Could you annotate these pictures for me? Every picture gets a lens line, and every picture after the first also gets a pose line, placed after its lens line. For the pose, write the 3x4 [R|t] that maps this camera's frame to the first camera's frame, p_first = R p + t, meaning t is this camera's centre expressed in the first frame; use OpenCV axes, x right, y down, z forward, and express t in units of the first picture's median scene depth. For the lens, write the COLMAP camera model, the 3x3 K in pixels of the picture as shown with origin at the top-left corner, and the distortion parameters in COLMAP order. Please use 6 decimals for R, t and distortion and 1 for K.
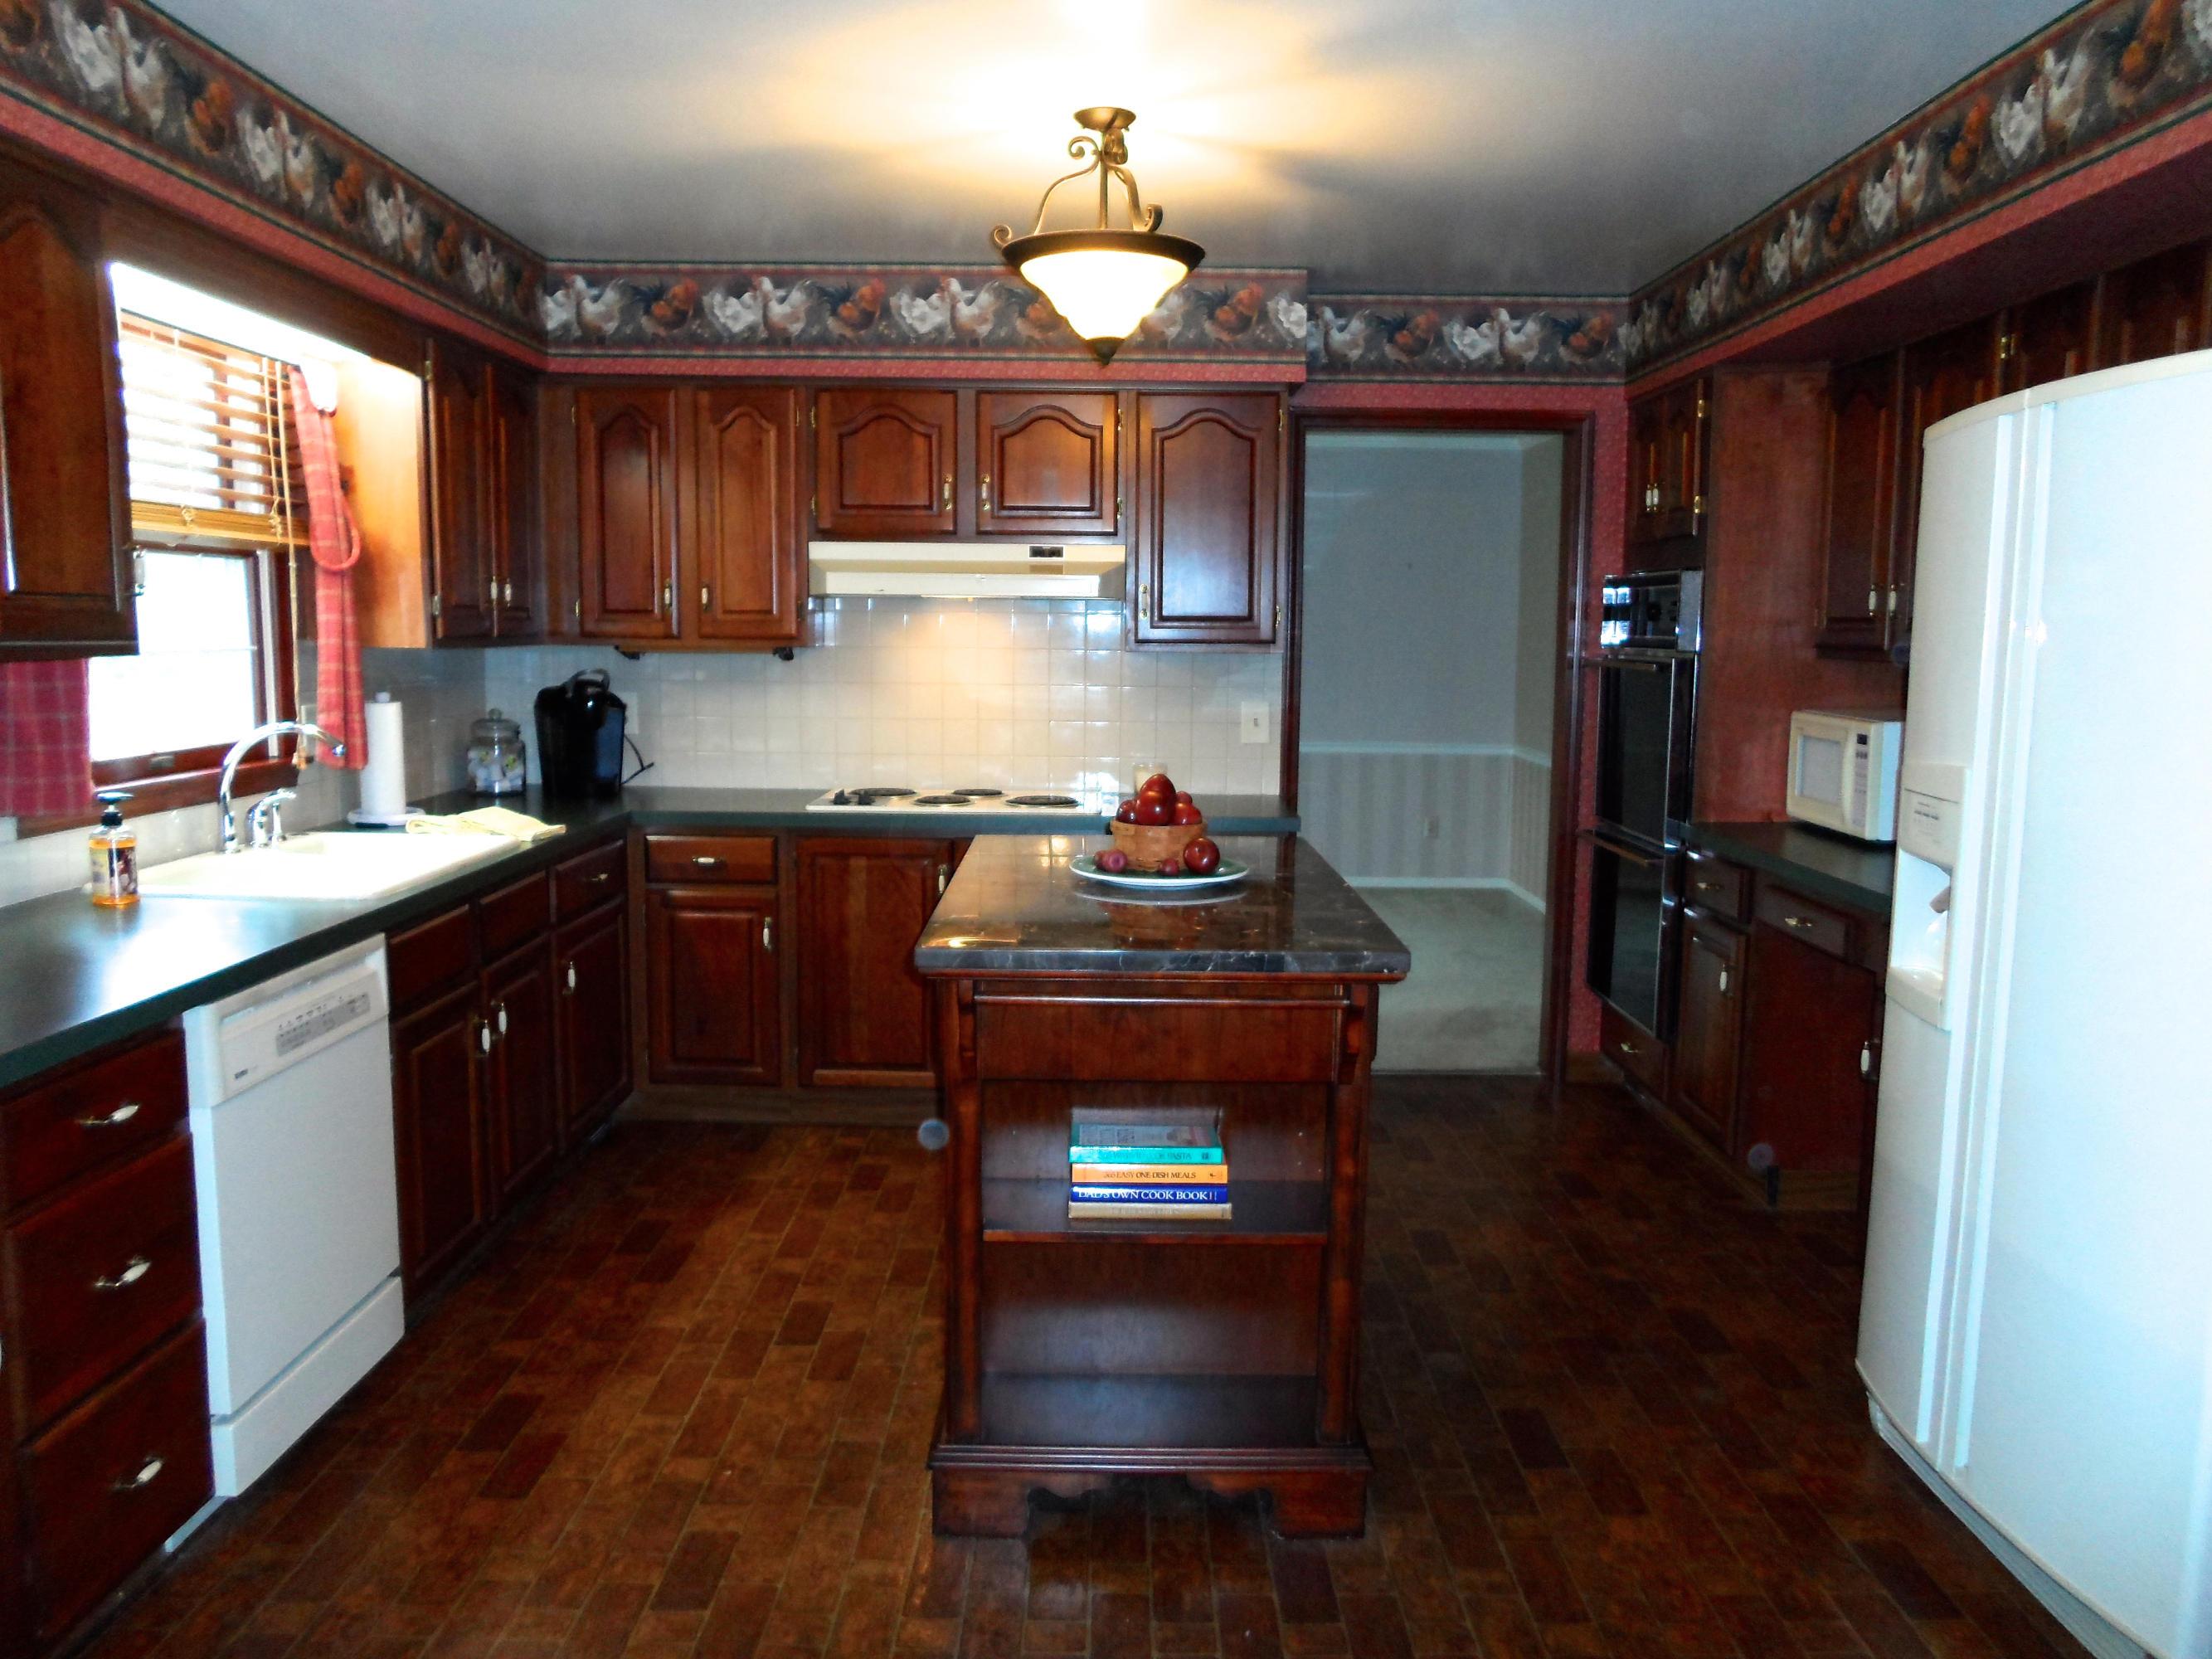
lens RADIAL K [[1665.1, 0, 1101.6], [0, 1665.1, 845.7], [0, 0, 1]] dist [-0.015337, 0.023907]
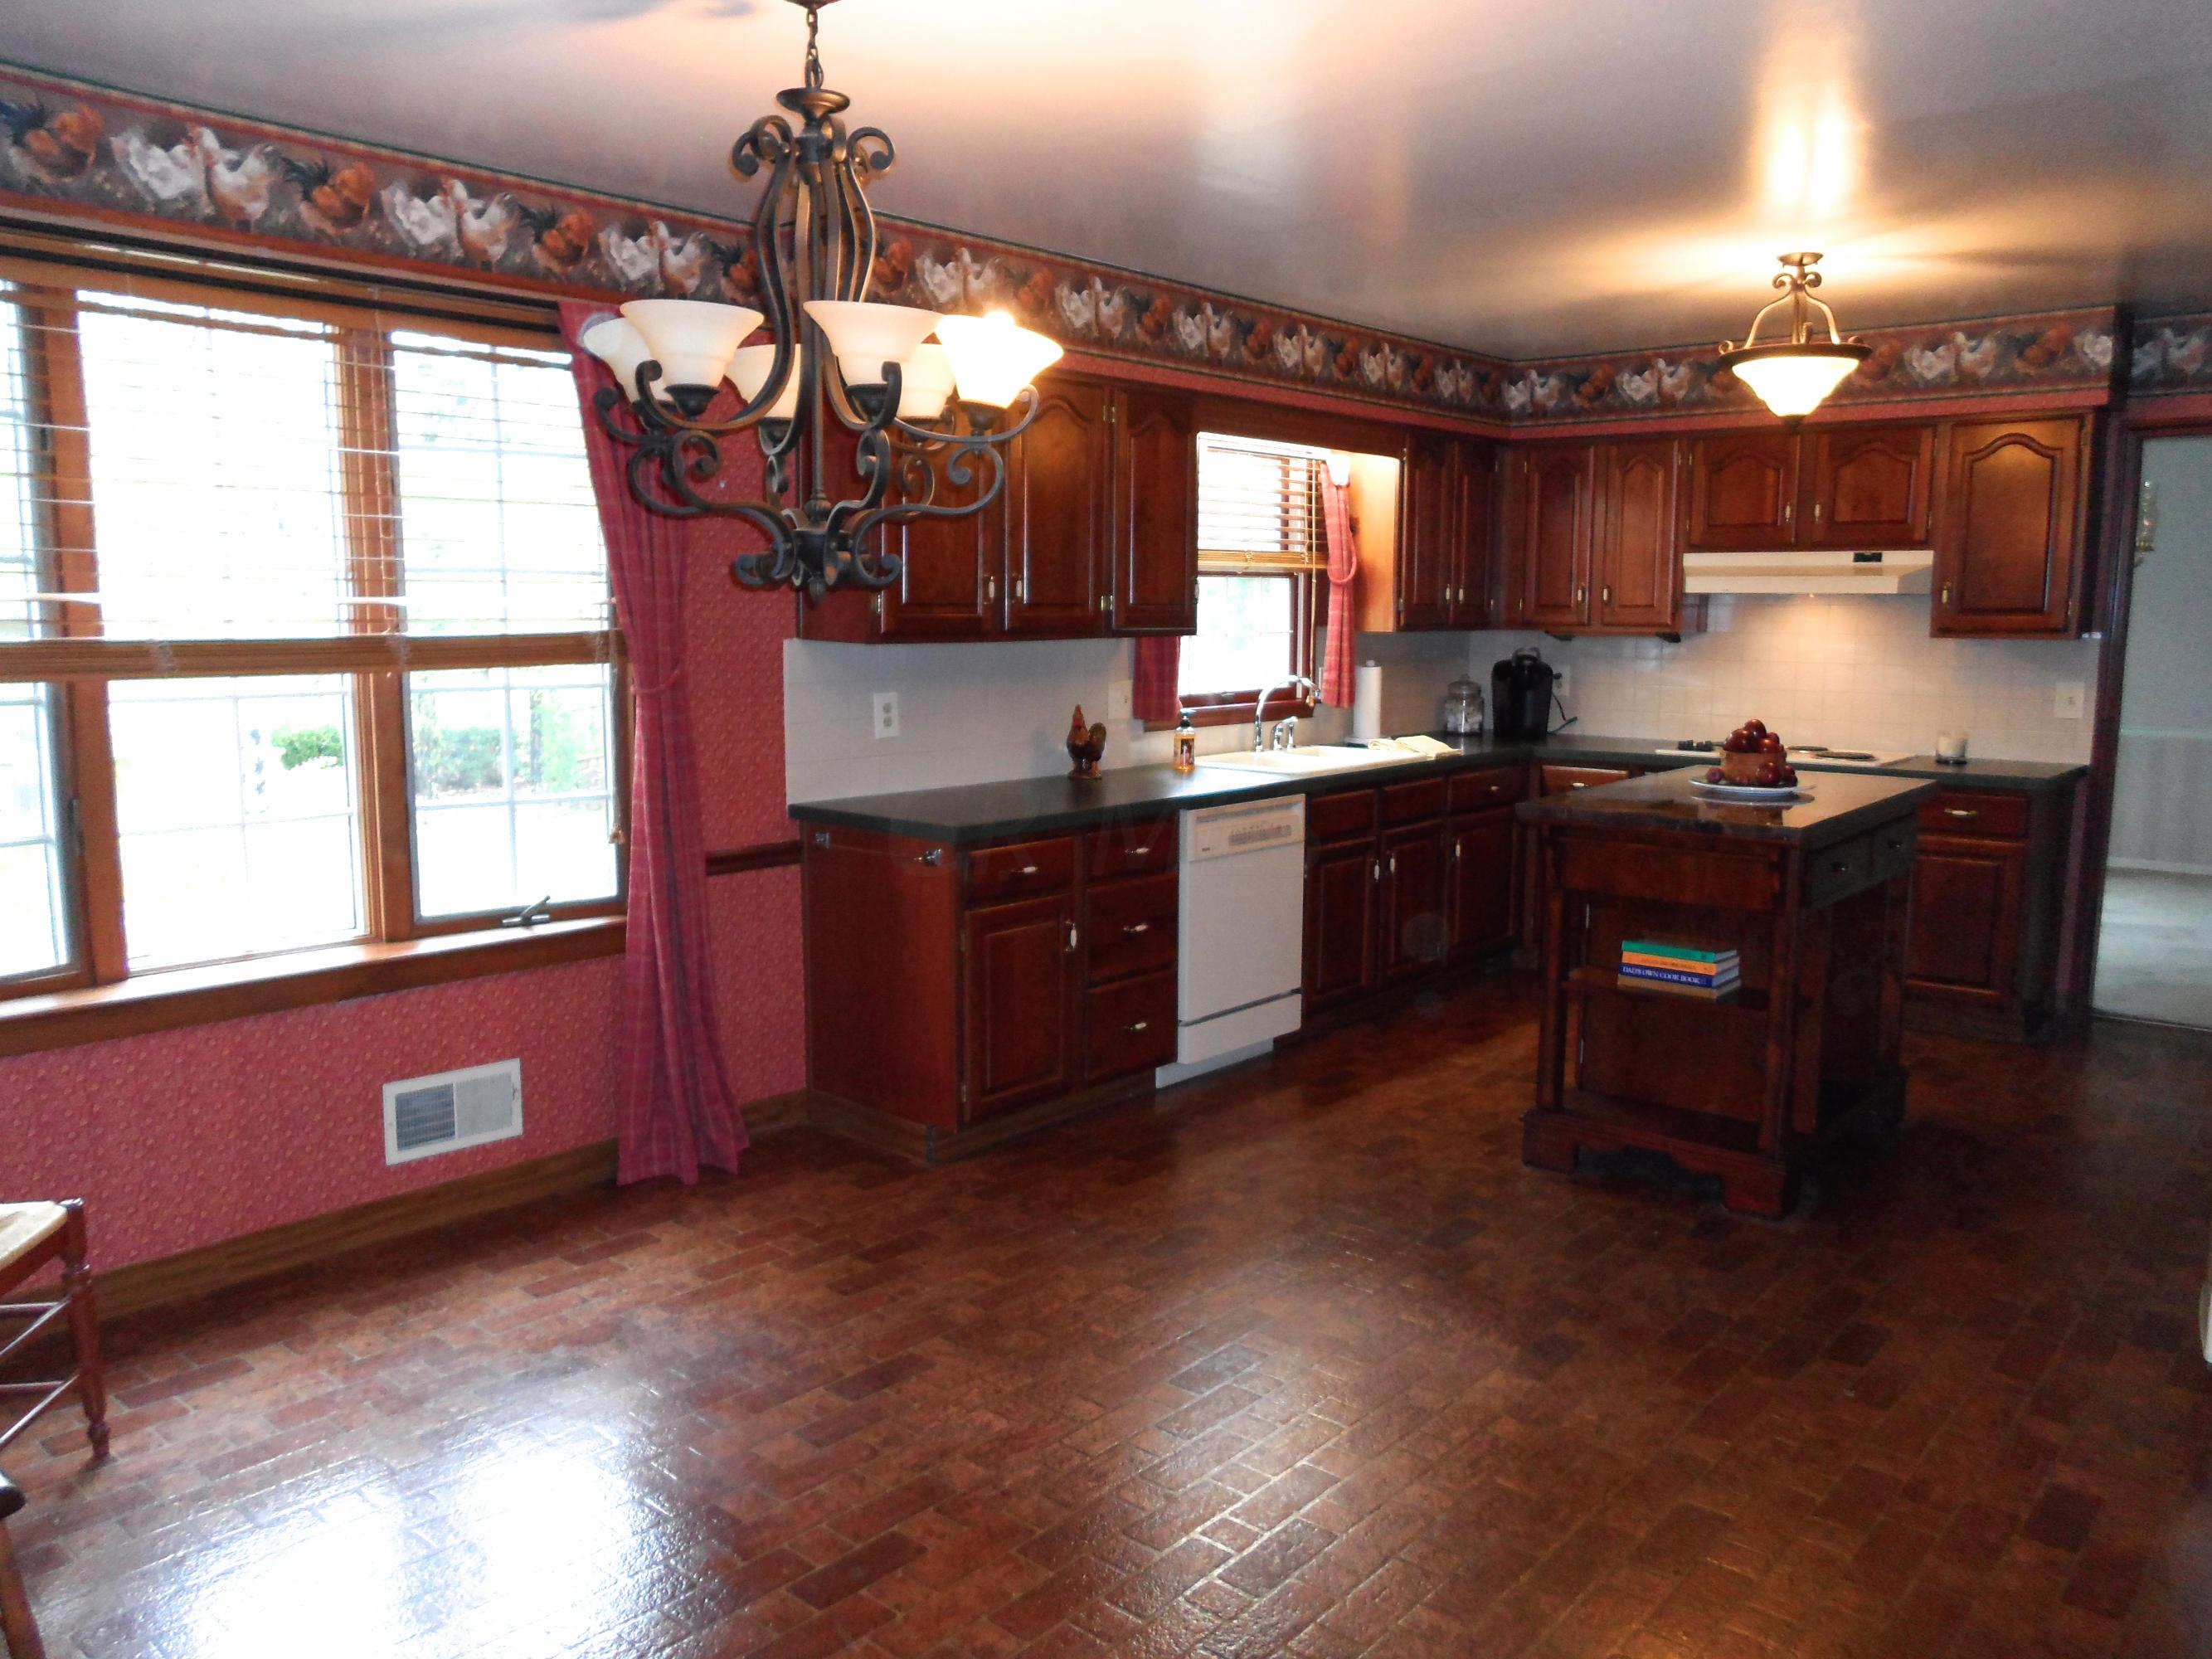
lens RADIAL K [[1665.1, 0, 1119.6], [0, 1665.1, 815.9], [0, 0, 1]] dist [-0.015337, 0.023907]
pose [[0.769377, 0.072410, -0.634677, 0.401580], [-0.077694, 0.996786, 0.019540, 0.042127], [0.634052, 0.034277, 0.772530, -0.361233]]
